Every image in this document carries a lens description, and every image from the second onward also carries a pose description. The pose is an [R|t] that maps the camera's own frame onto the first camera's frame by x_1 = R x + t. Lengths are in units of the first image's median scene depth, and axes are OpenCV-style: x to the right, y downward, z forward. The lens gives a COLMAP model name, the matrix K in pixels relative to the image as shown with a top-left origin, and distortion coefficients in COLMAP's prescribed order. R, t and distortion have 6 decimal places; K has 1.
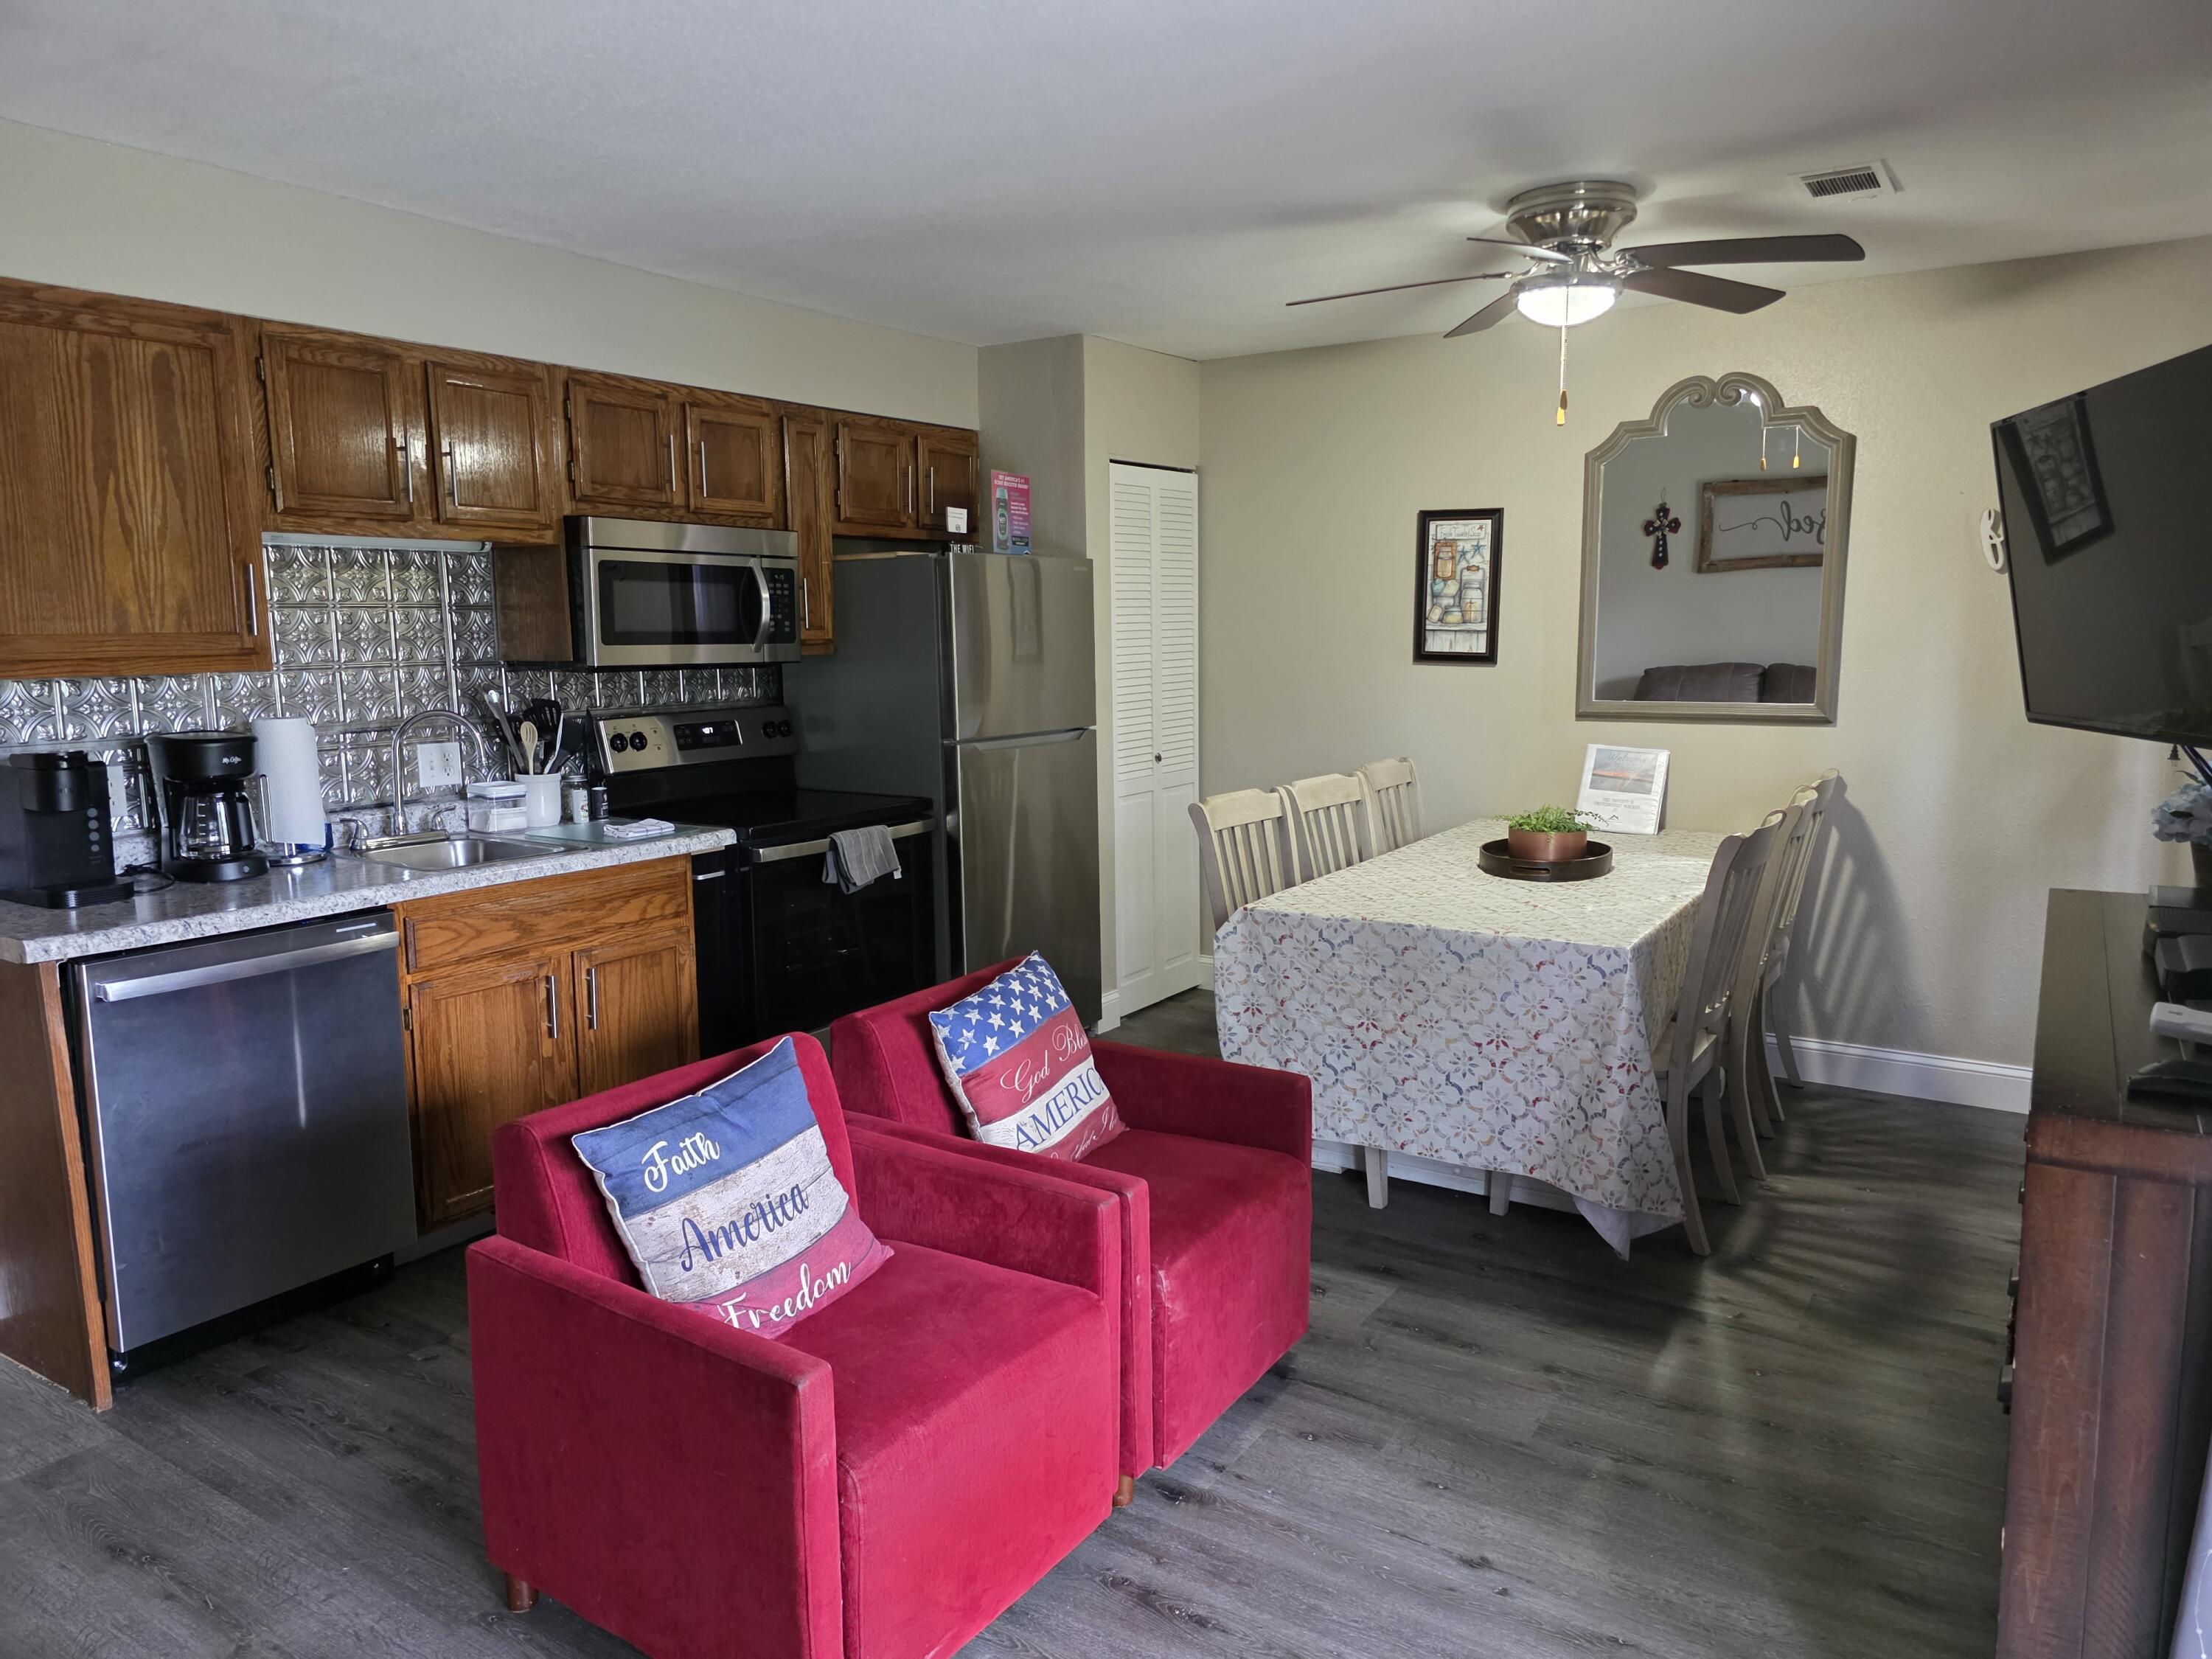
lens RADIAL K [[1520.0, 0, 1106.0], [0, 1520.0, 829.5], [0, 0, 1]] dist [-0.040322, -0.002759]
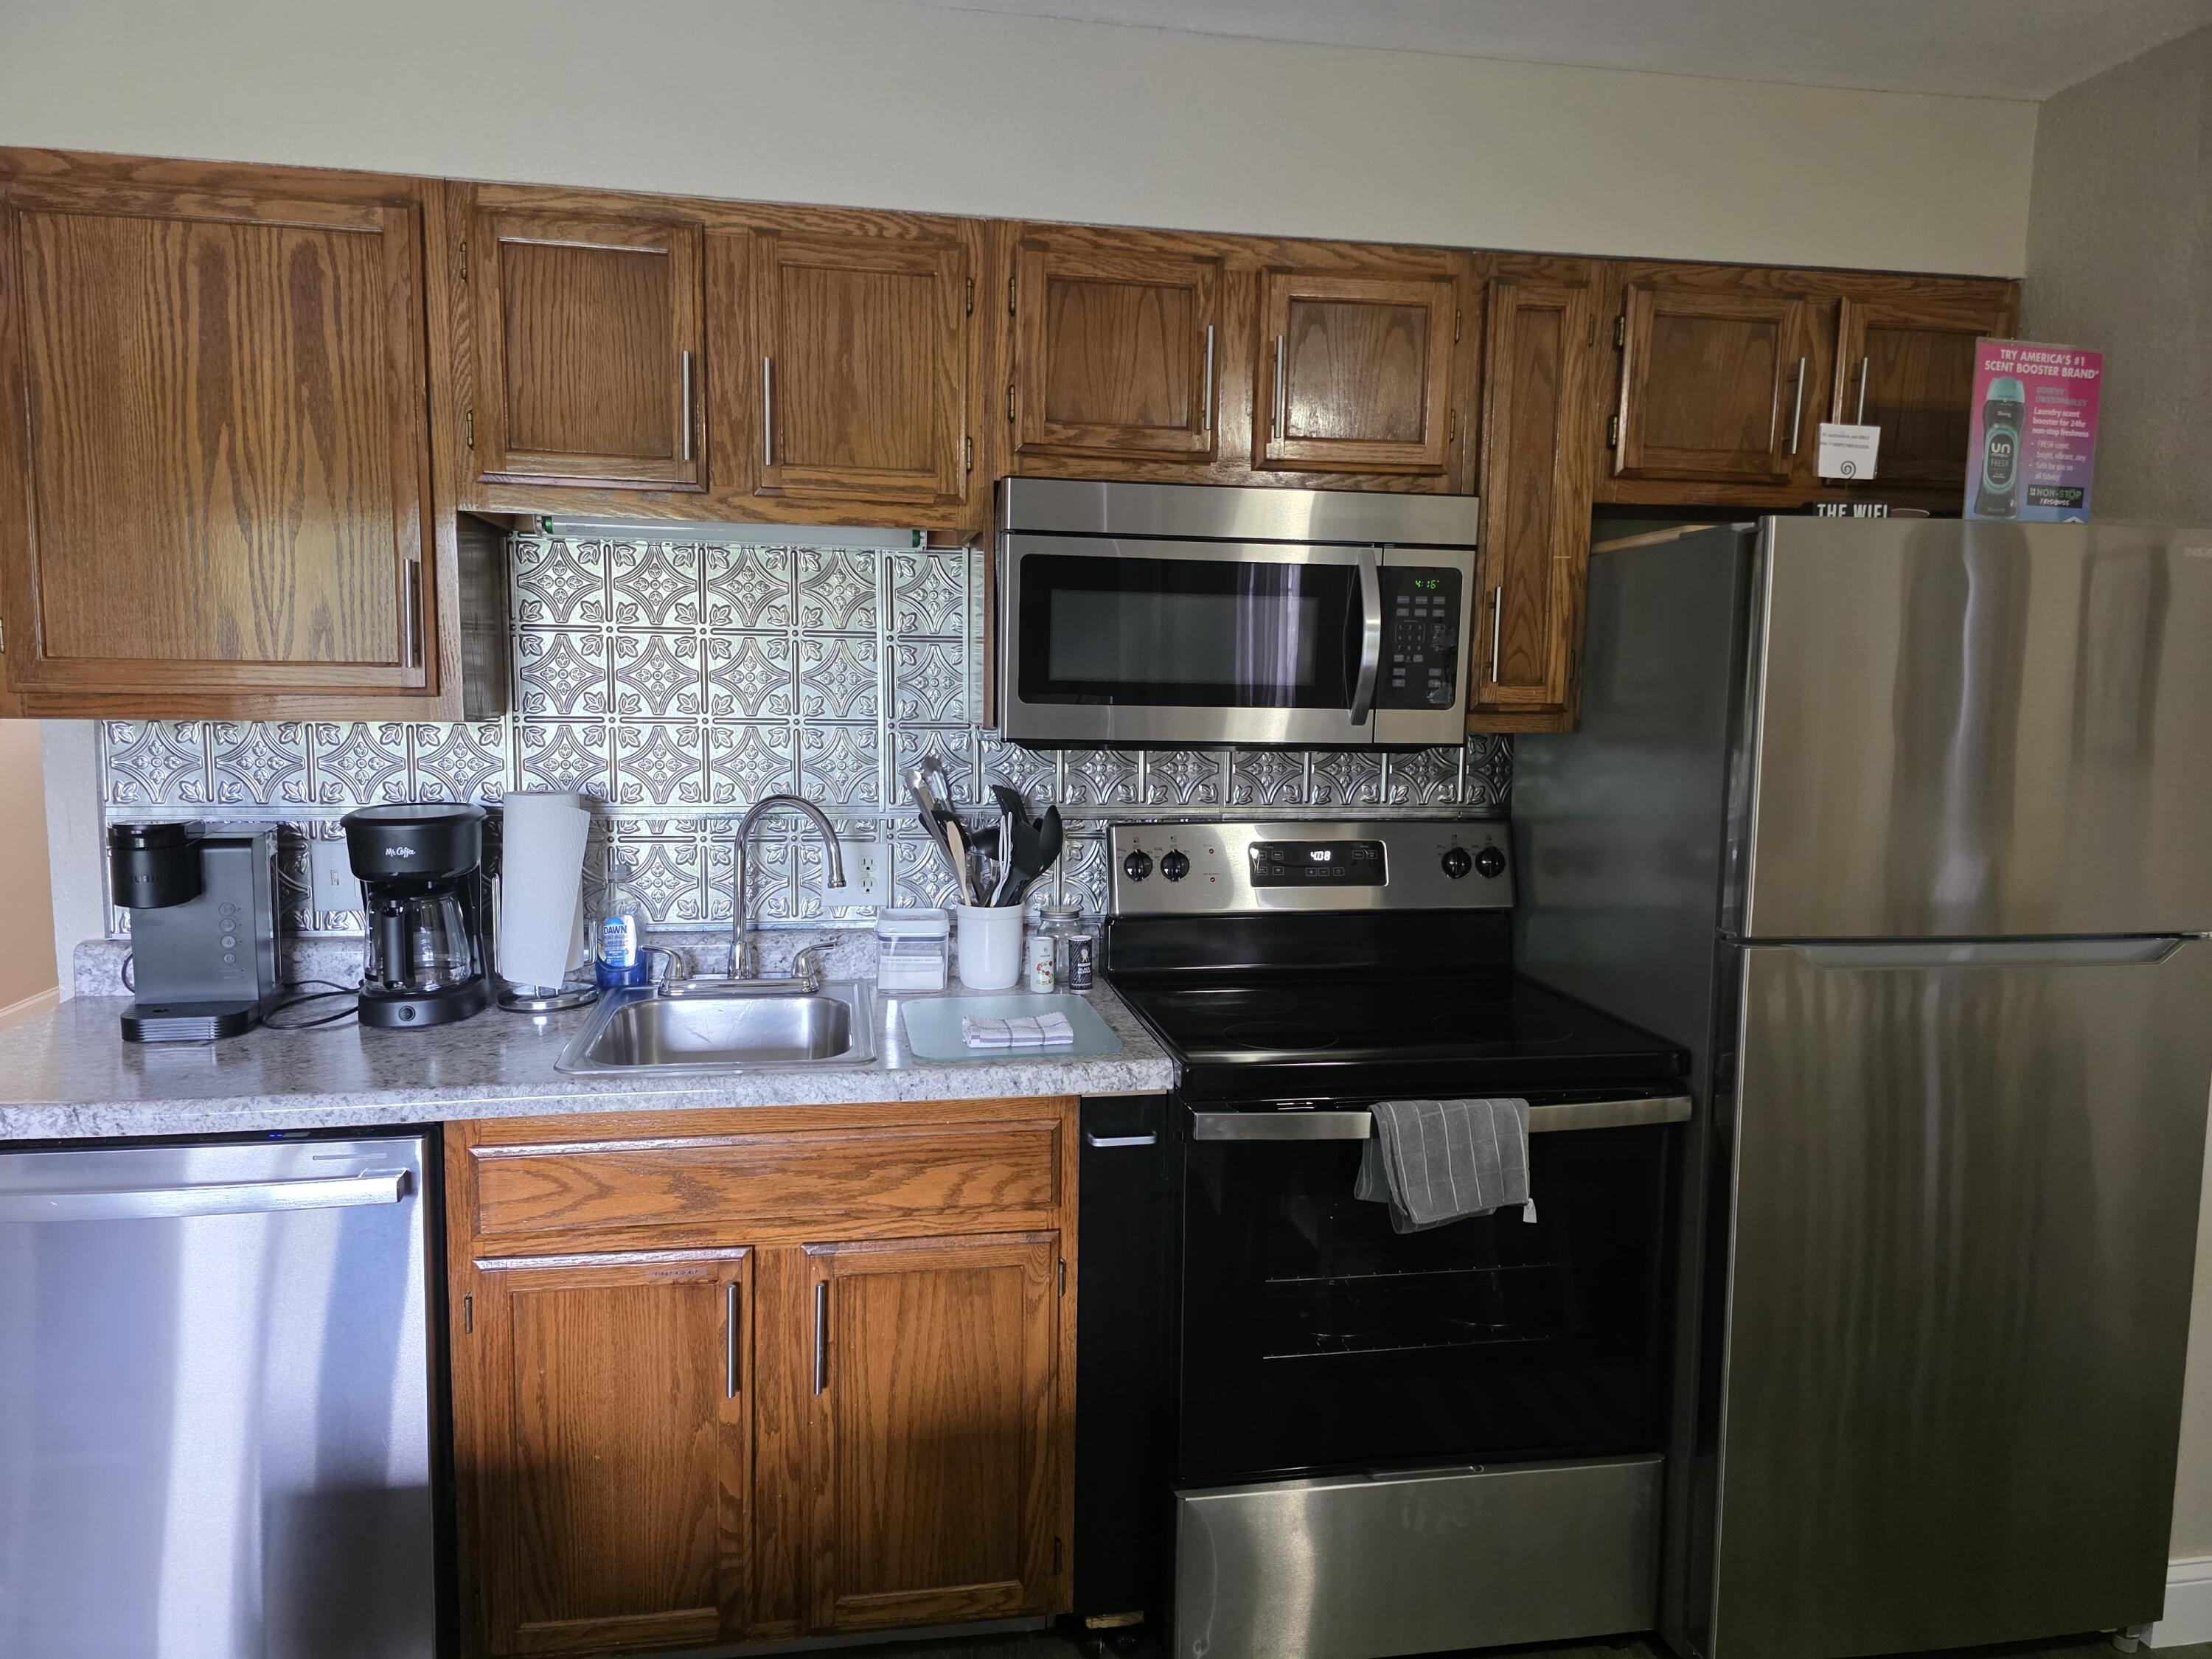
lens RADIAL K [[1458.3, 0, 1106.0], [0, 1458.3, 829.5], [0, 0, 1]] dist [0.064428, -0.067070]
pose [[0.685195, 0.090107, -0.722765, 0.099834], [-0.114560, 0.993300, 0.015230, -0.089833], [0.719294, 0.072364, 0.690926, 0.672635]]
